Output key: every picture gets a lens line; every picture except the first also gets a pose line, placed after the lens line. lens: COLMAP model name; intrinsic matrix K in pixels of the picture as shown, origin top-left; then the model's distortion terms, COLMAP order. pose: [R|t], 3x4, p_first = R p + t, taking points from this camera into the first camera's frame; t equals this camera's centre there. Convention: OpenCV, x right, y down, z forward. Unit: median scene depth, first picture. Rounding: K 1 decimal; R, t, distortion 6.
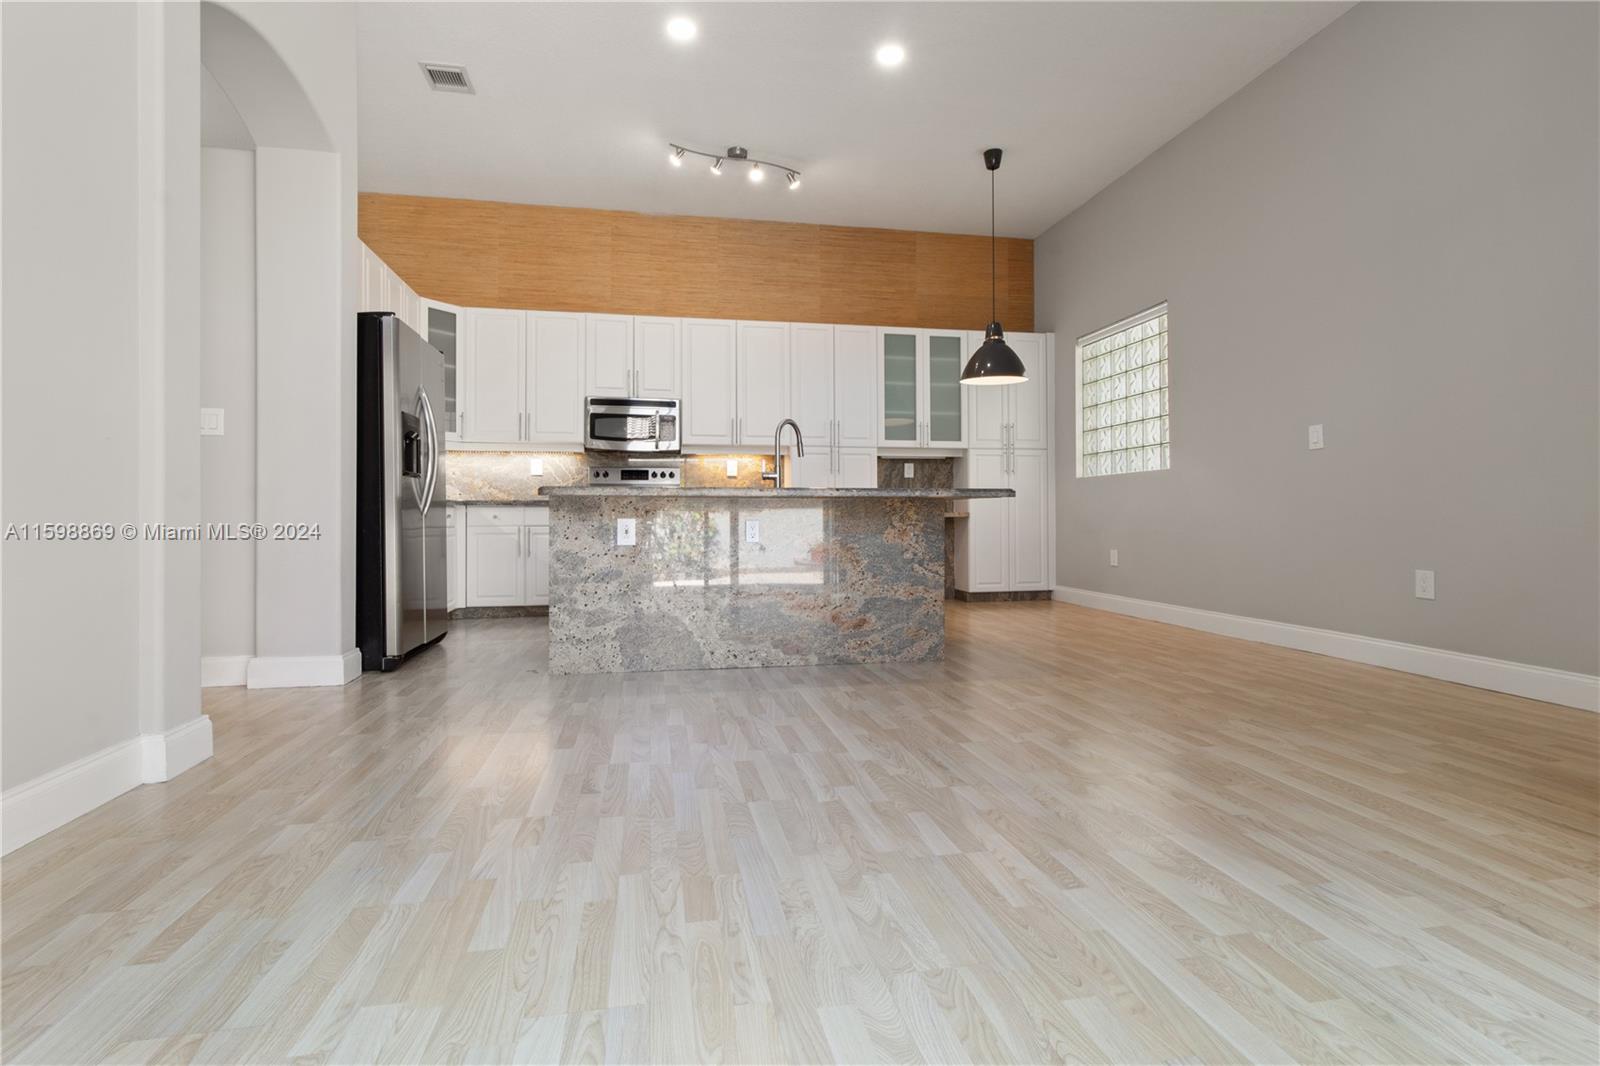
lens RADIAL K [[745.3, 0, 769.4], [0, 745.3, 526.3], [0, 0, 1]] dist [0.002835, 0.000286]
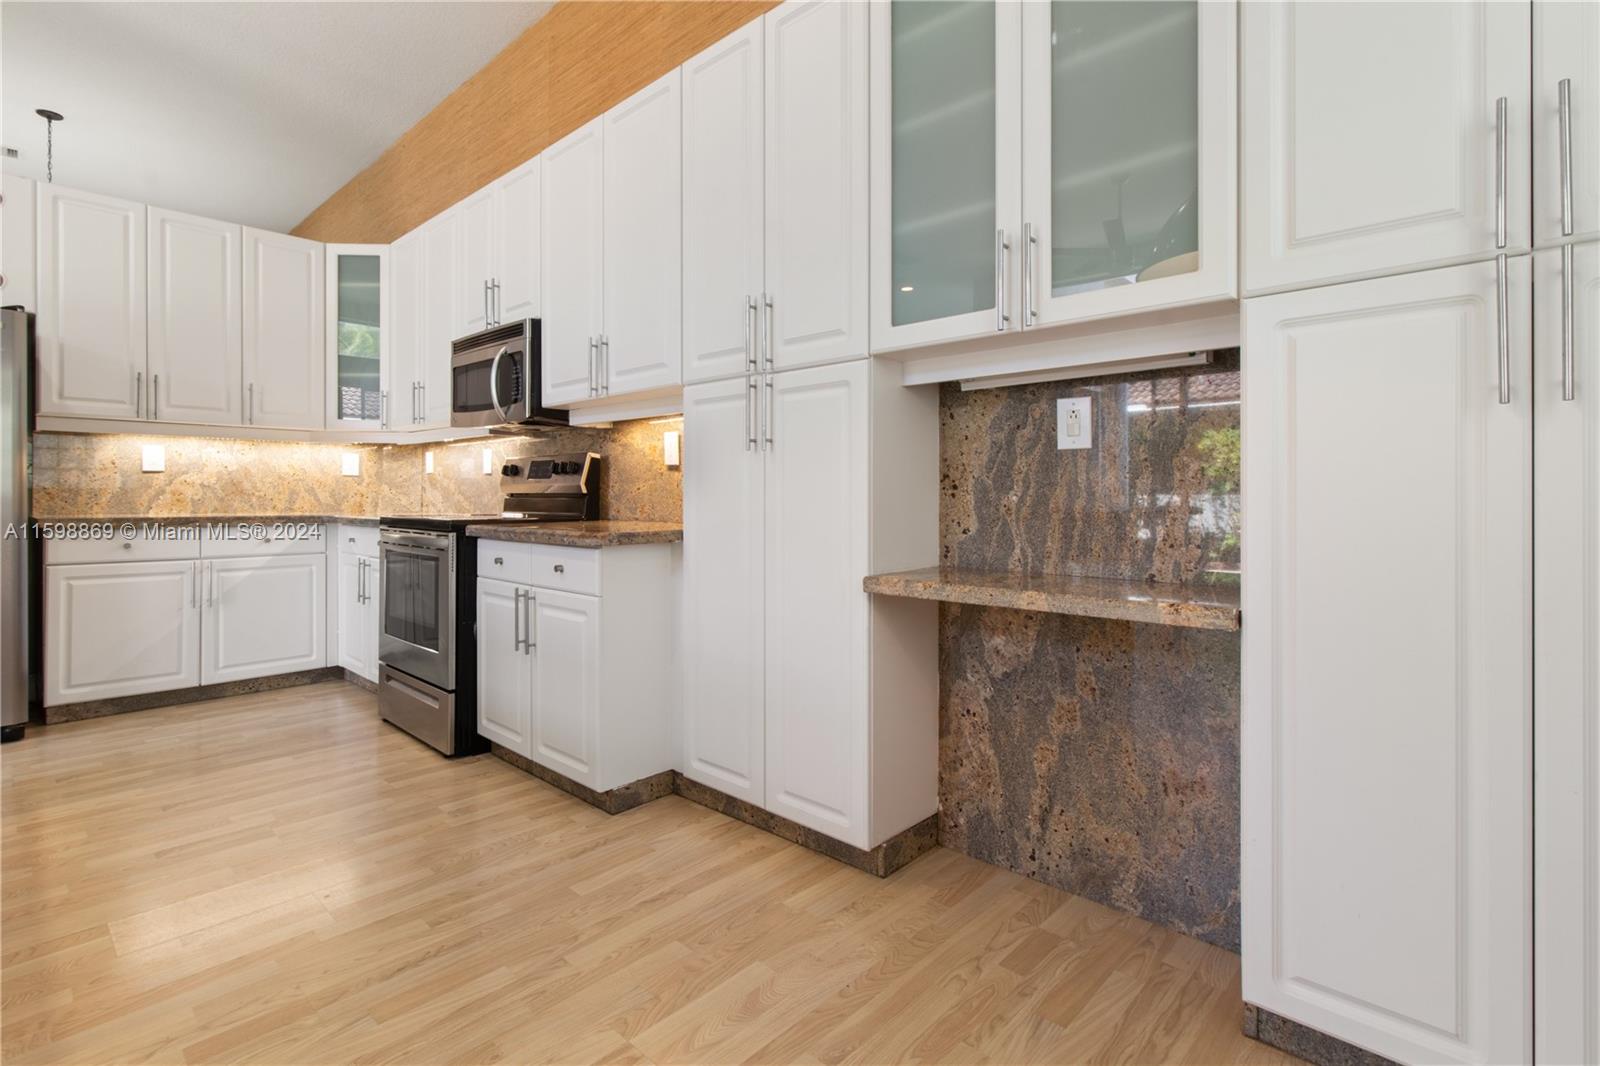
lens RADIAL K [[745.3, 0, 789.1], [0, 745.3, 499.4], [0, 0, 1]] dist [0.002835, 0.000286]
pose [[0.616657, 0.006386, -0.787206, 0.590329], [-0.014087, 0.999897, -0.002924, -0.077981], [0.787106, 0.012892, 0.616683, 1.302796]]
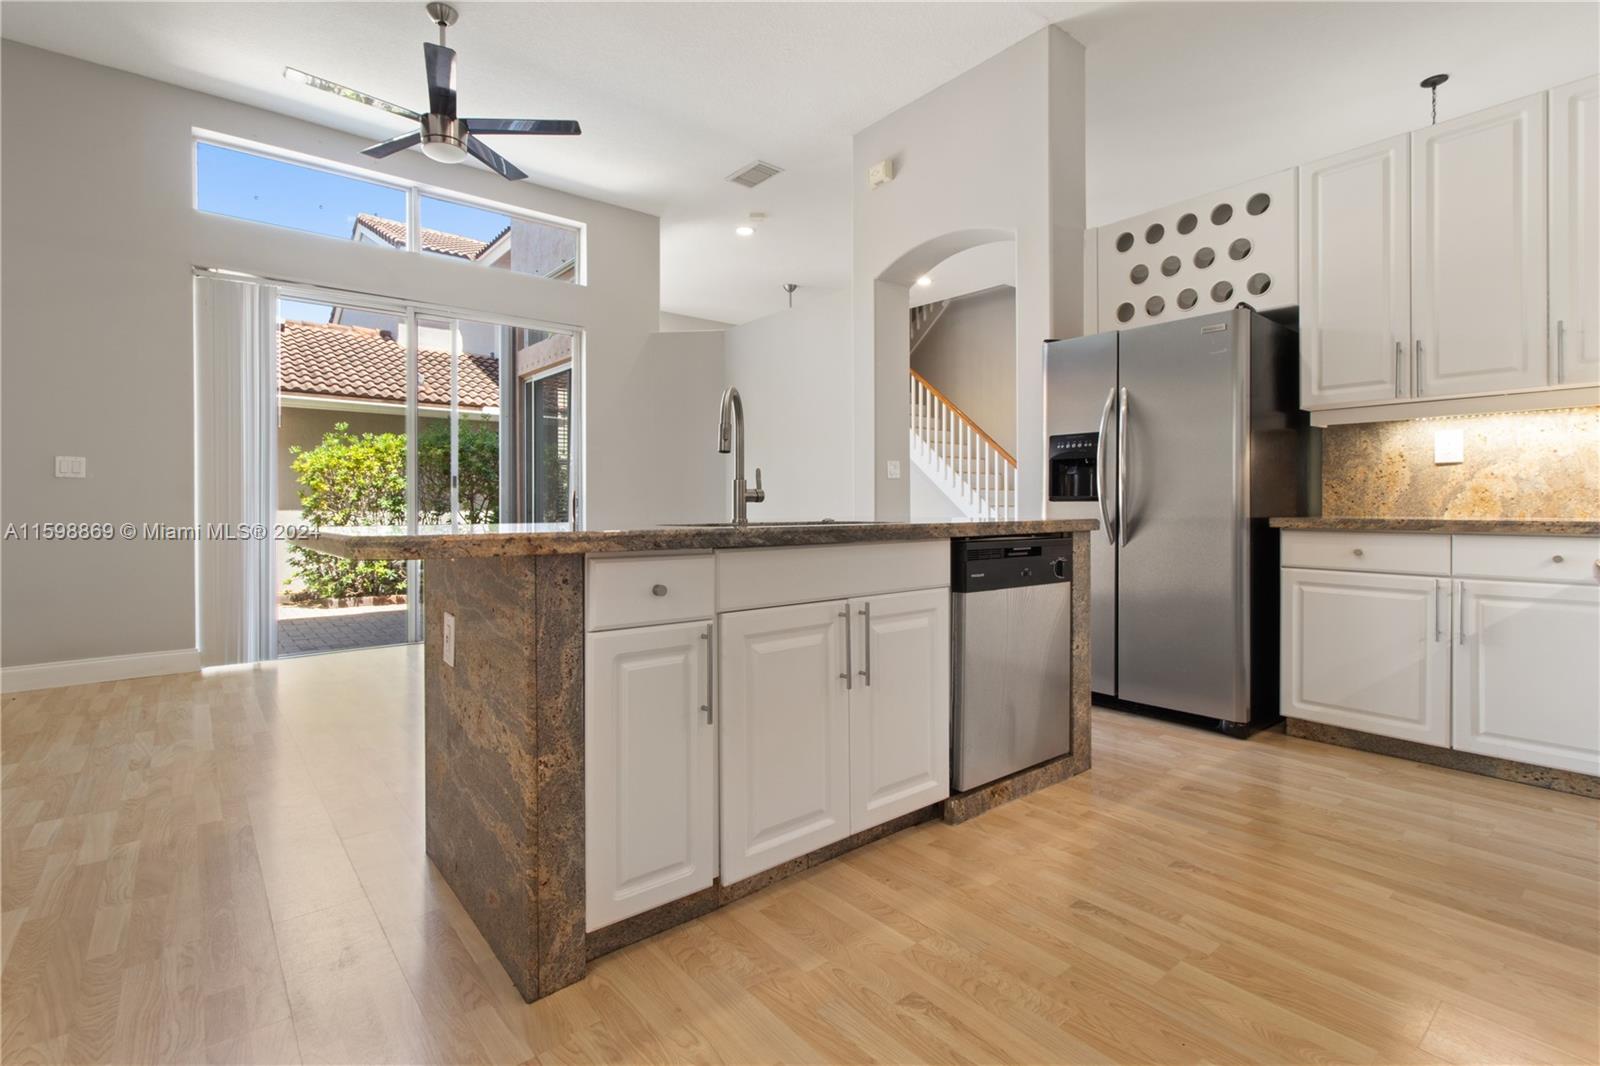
lens RADIAL K [[745.3, 0, 796.4], [0, 745.3, 510.2], [0, 0, 1]] dist [0.002835, 0.000286]
pose [[-0.858454, 0.006667, -0.512847, 0.280842], [-0.002450, 0.999851, 0.017100, -0.068195], [0.512885, 0.015936, -0.858309, 1.575687]]
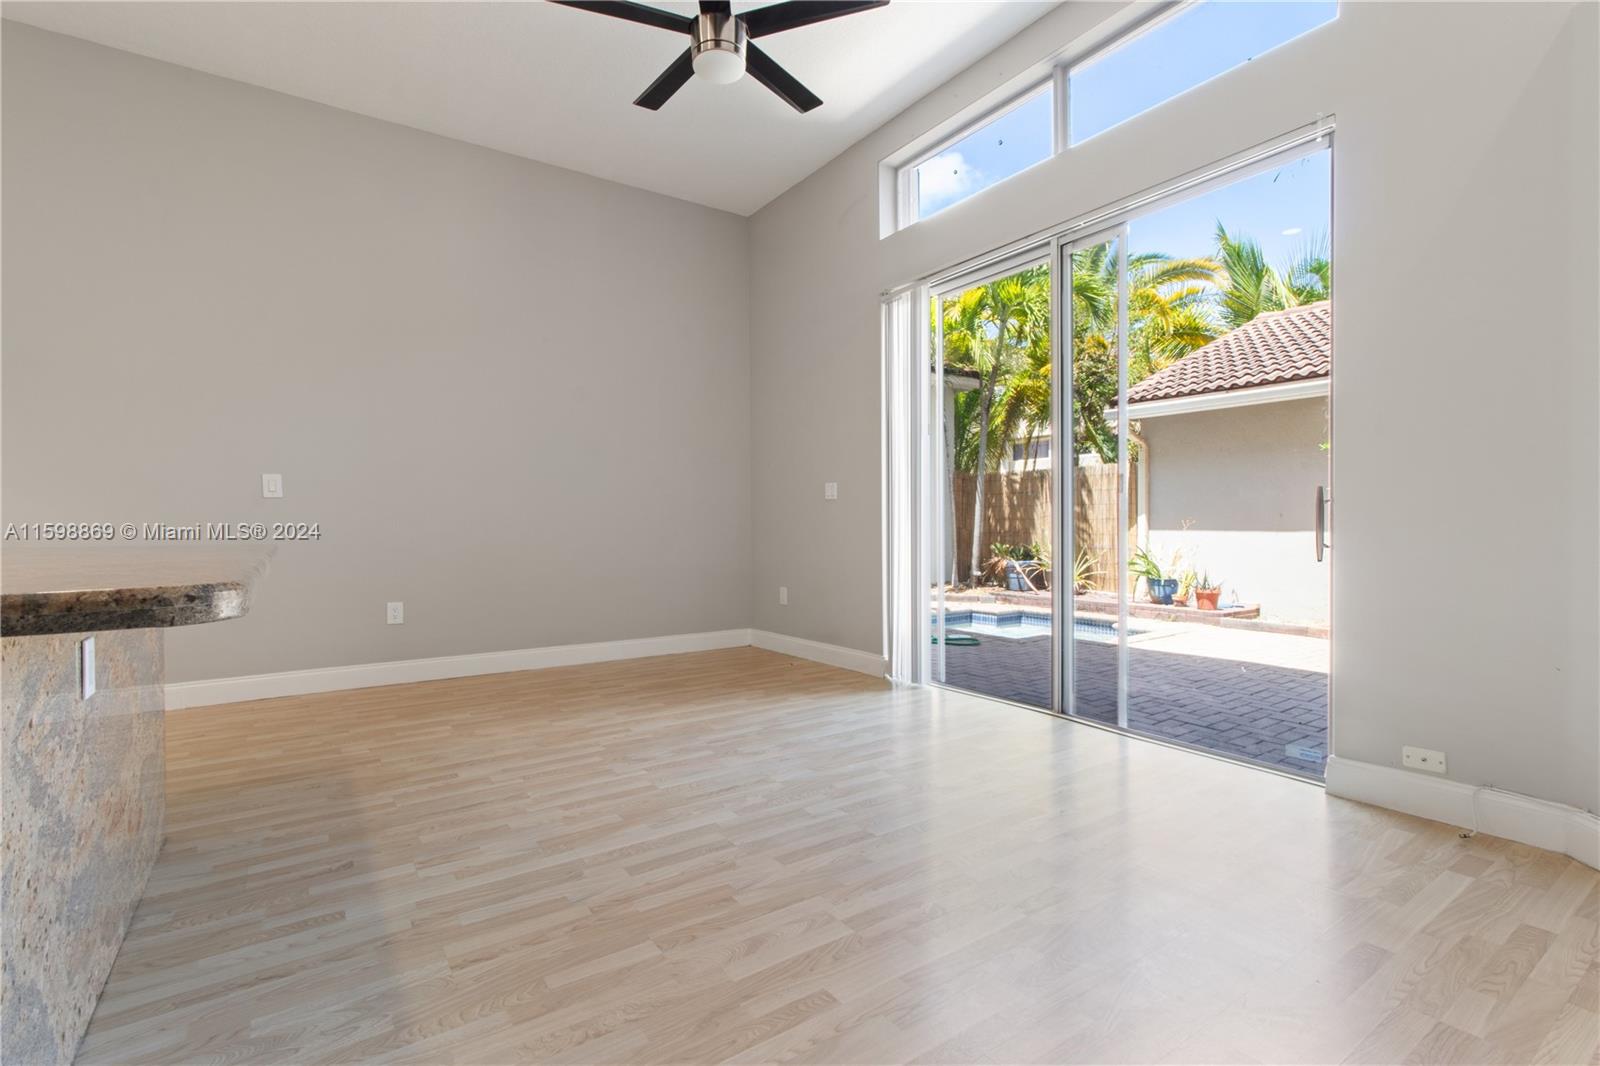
lens RADIAL K [[745.3, 0, 814.7], [0, 745.3, 526.3], [0, 0, 1]] dist [0.002835, 0.000286]
pose [[-0.434513, 0.003731, 0.900658, -0.515131], [0.021564, 0.999748, 0.006262, -0.056125], [-0.900407, 0.022143, -0.434484, 0.798959]]
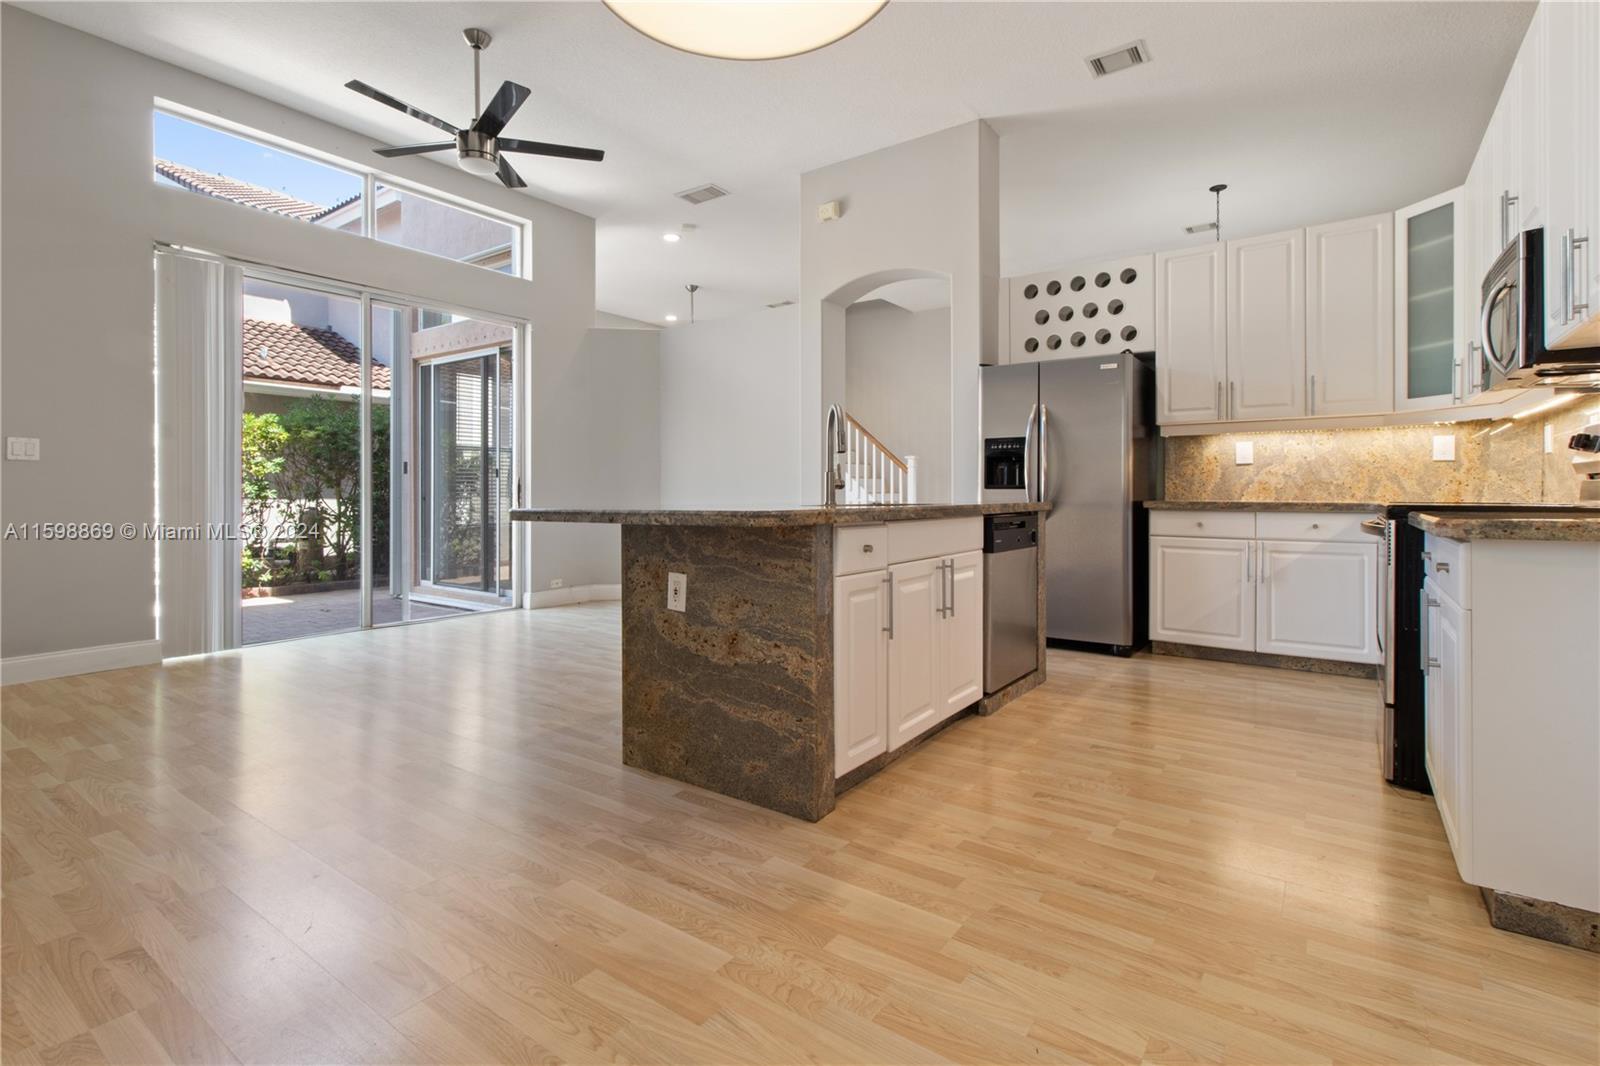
lens RADIAL K [[745.3, 0, 805.6], [0, 745.3, 495.6], [0, 0, 1]] dist [0.002835, 0.000286]
pose [[-0.697510, 0.005010, -0.716558, 0.597889], [-0.007384, 0.999872, 0.014178, -0.068406], [0.716537, 0.015180, -0.697384, 1.572853]]
